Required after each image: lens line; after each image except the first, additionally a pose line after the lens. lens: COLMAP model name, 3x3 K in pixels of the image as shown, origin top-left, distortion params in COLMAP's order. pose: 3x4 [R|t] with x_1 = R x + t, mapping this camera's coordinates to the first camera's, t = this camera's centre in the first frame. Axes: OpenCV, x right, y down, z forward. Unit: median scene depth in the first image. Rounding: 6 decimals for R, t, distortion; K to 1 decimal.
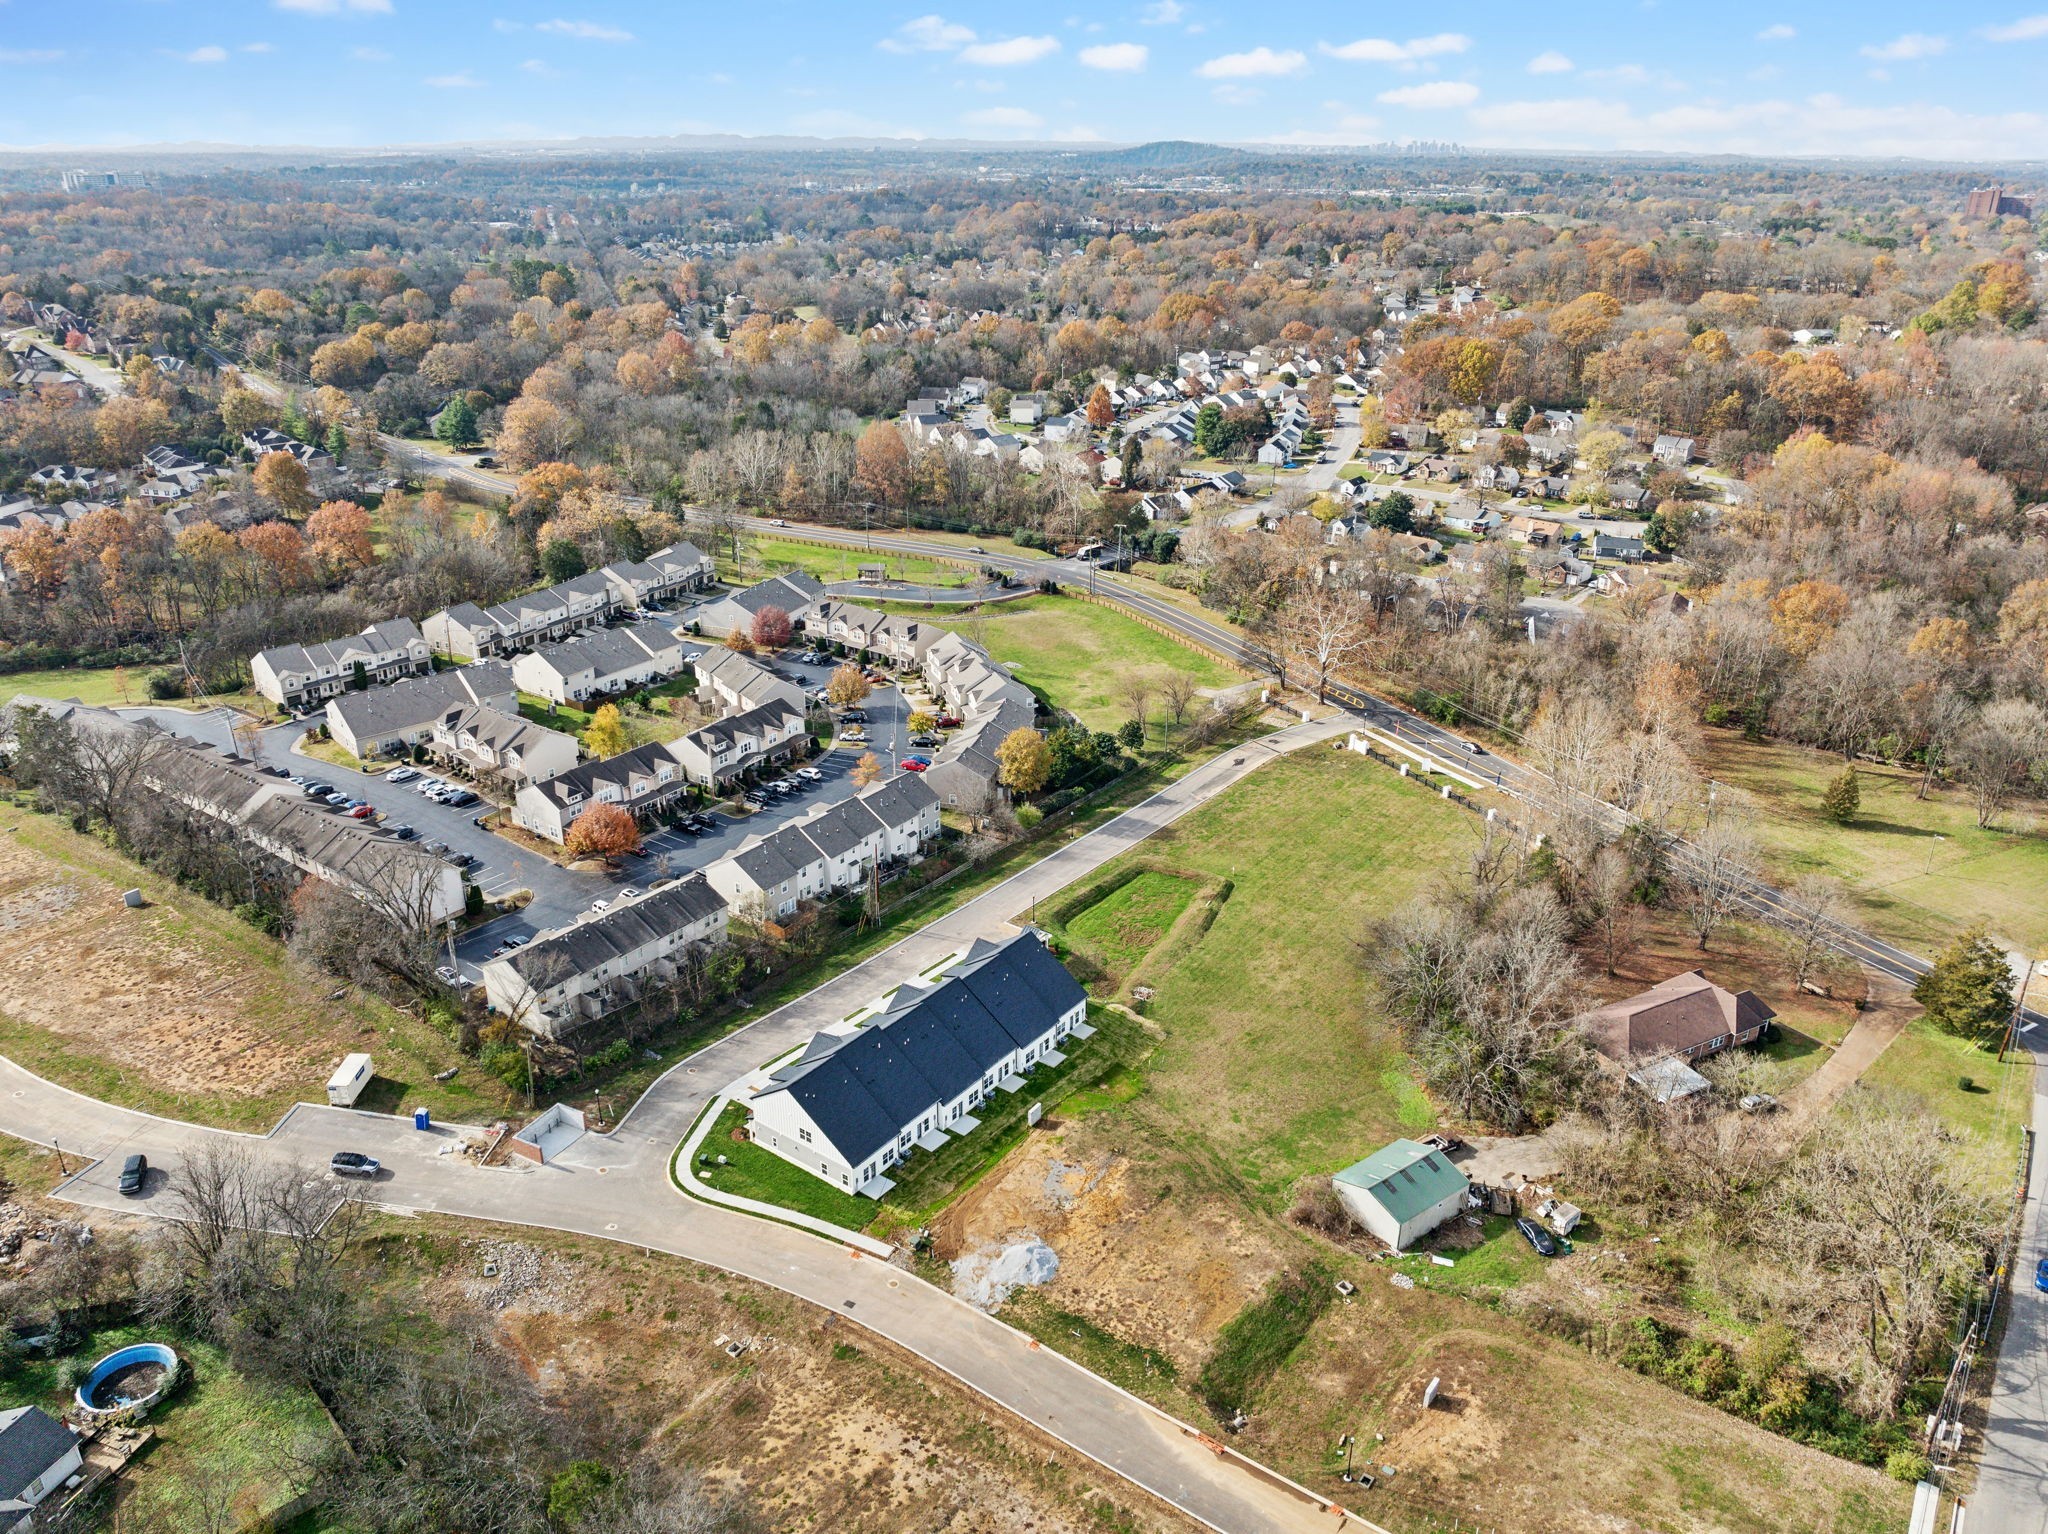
lens RADIAL K [[1484.4, 0, 1014.6], [0, 1484.4, 732.4], [0, 0, 1]] dist [-0.036693, -0.007633]
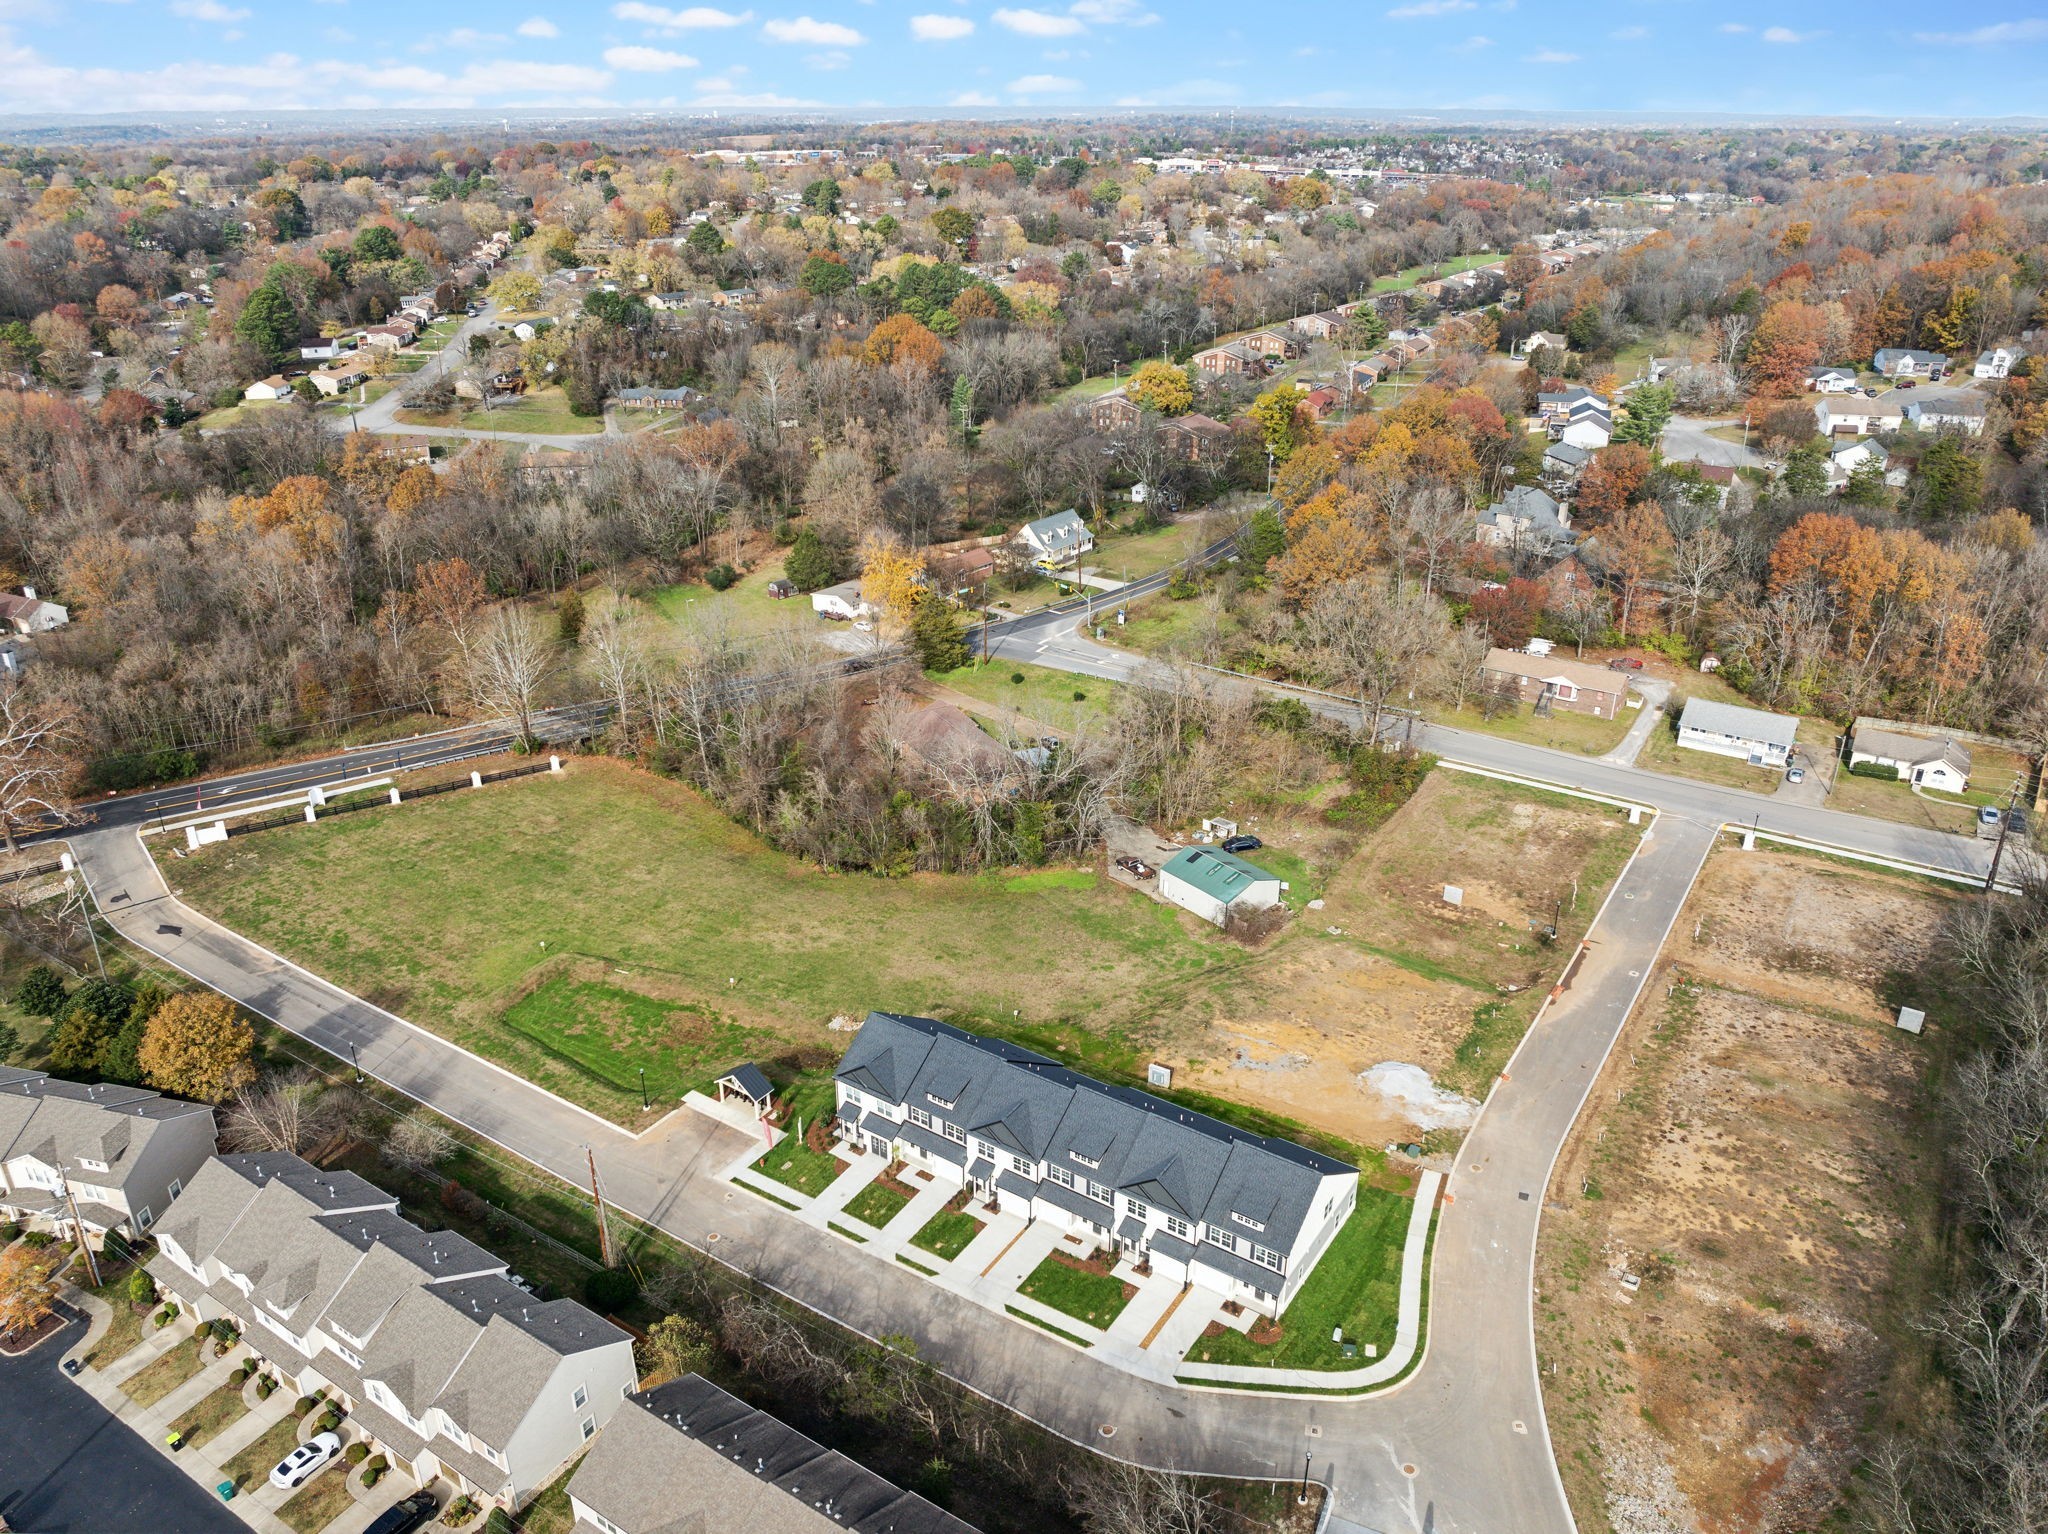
lens RADIAL K [[1484.4, 0, 1014.6], [0, 1484.4, 732.4], [0, 0, 1]] dist [-0.036693, -0.007633]
pose [[-0.048097, -0.387767, 0.920502, -0.665521], [0.368796, 0.849557, 0.377151, -0.250304], [-0.928265, 0.357617, 0.102145, 0.895189]]
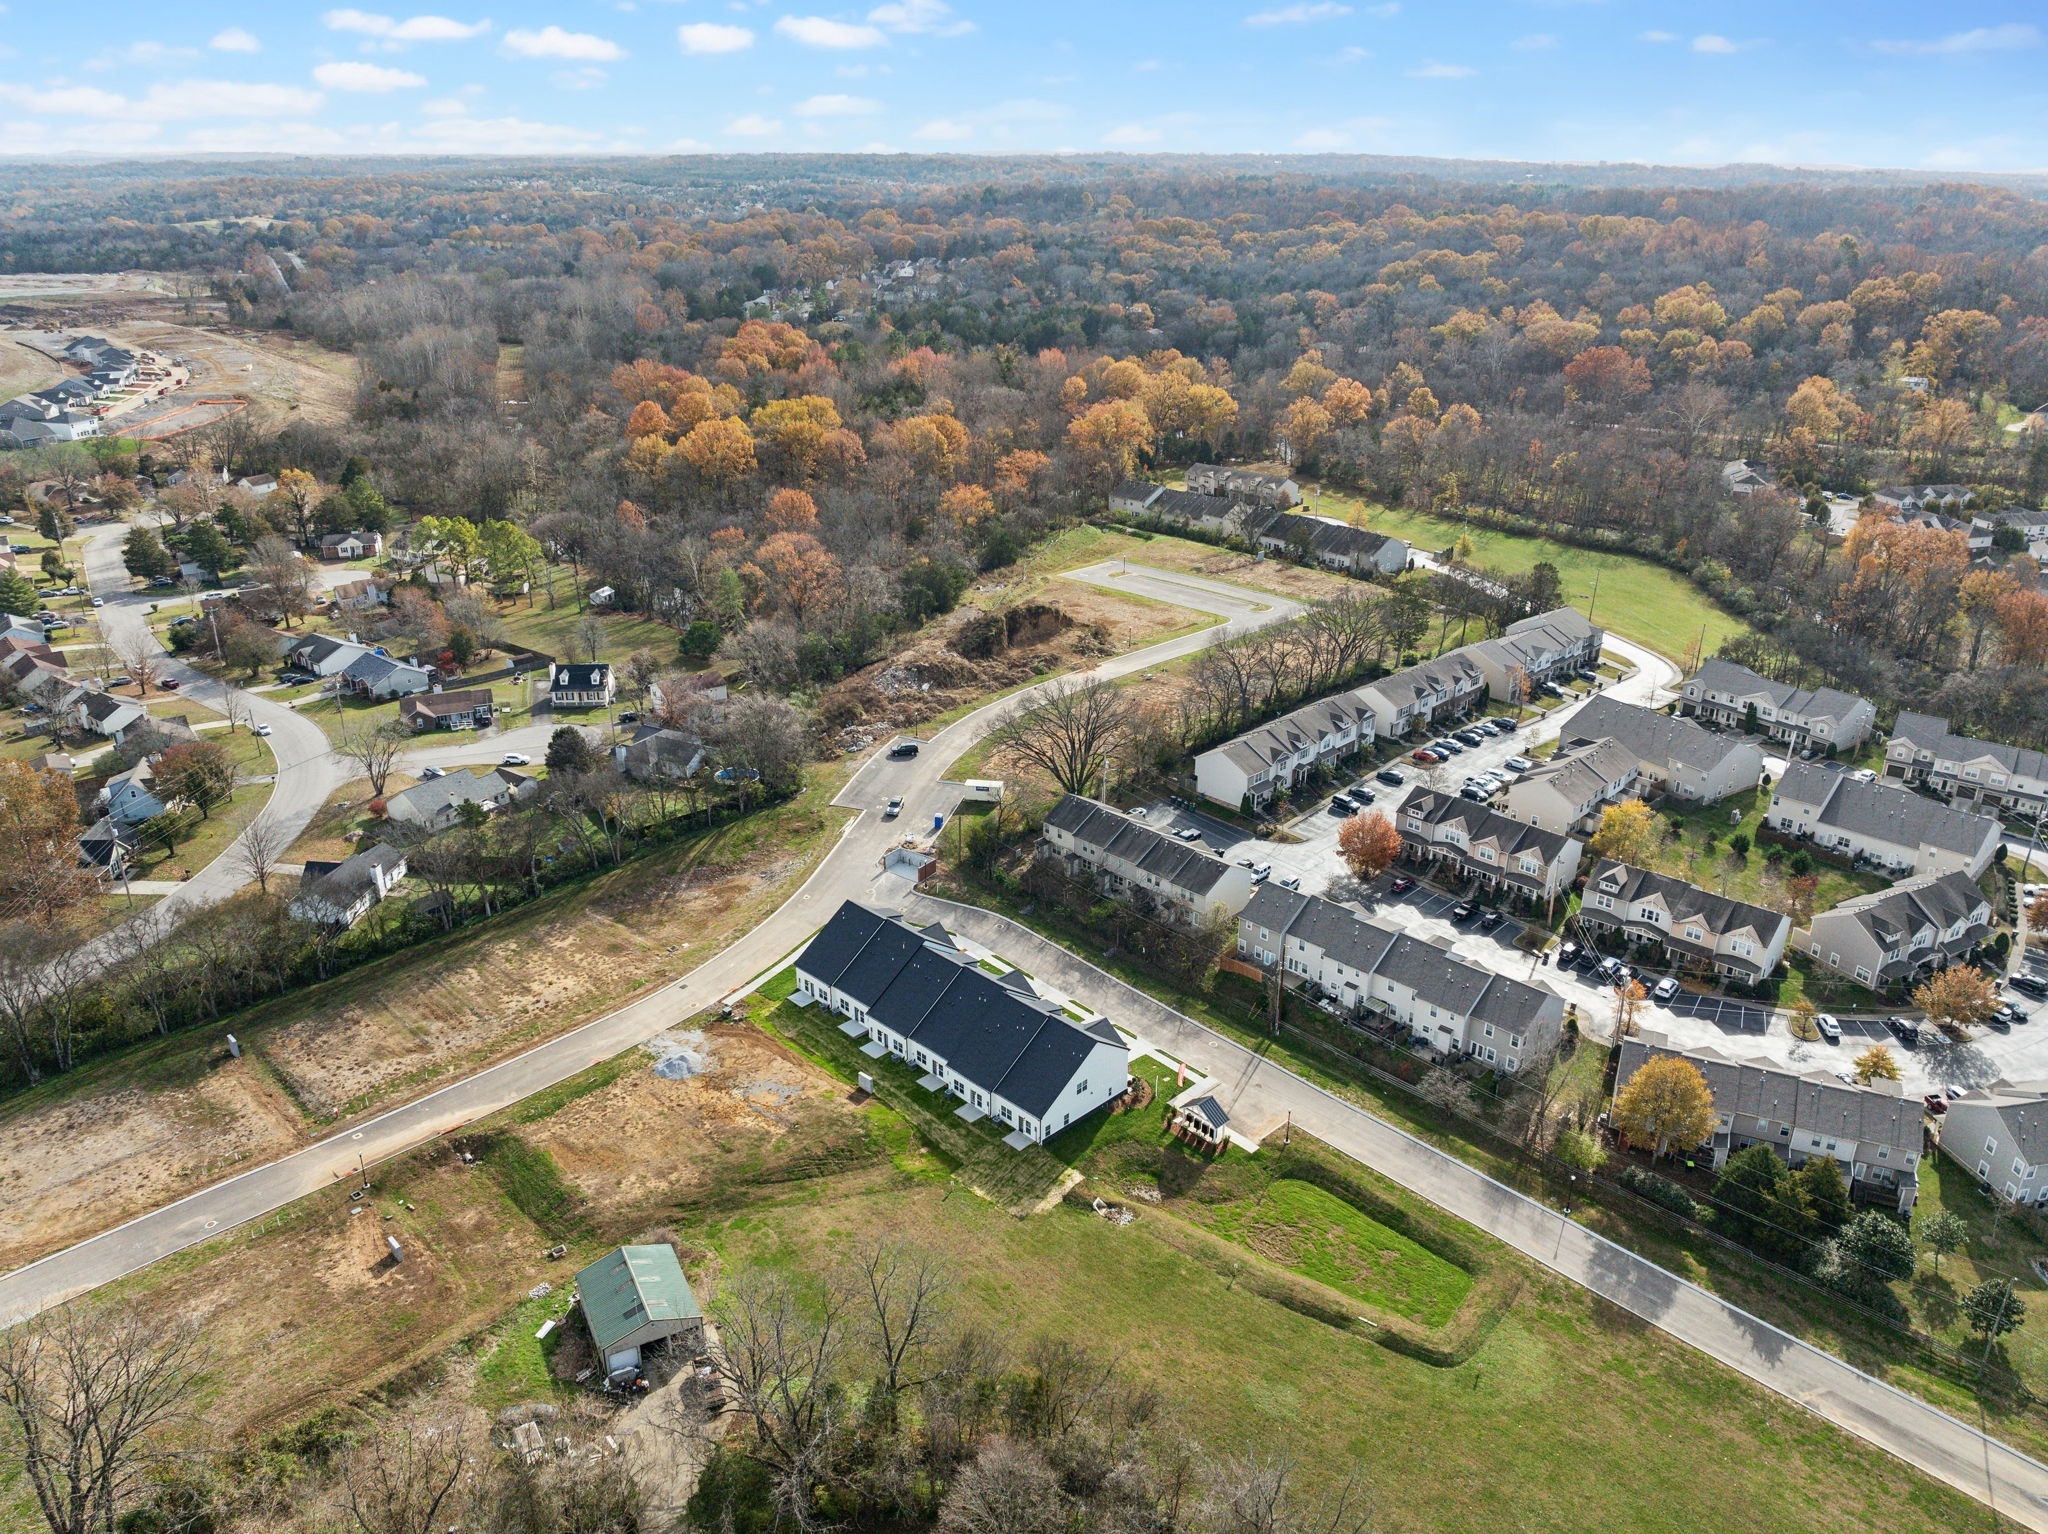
lens RADIAL K [[1484.4, 0, 1014.6], [0, 1484.4, 732.4], [0, 0, 1]] dist [-0.036693, -0.007633]
pose [[-0.146461, 0.362390, -0.920447, 0.839827], [-0.372608, 0.841738, 0.390691, -0.380906], [0.916358, 0.400187, 0.011748, 0.957788]]
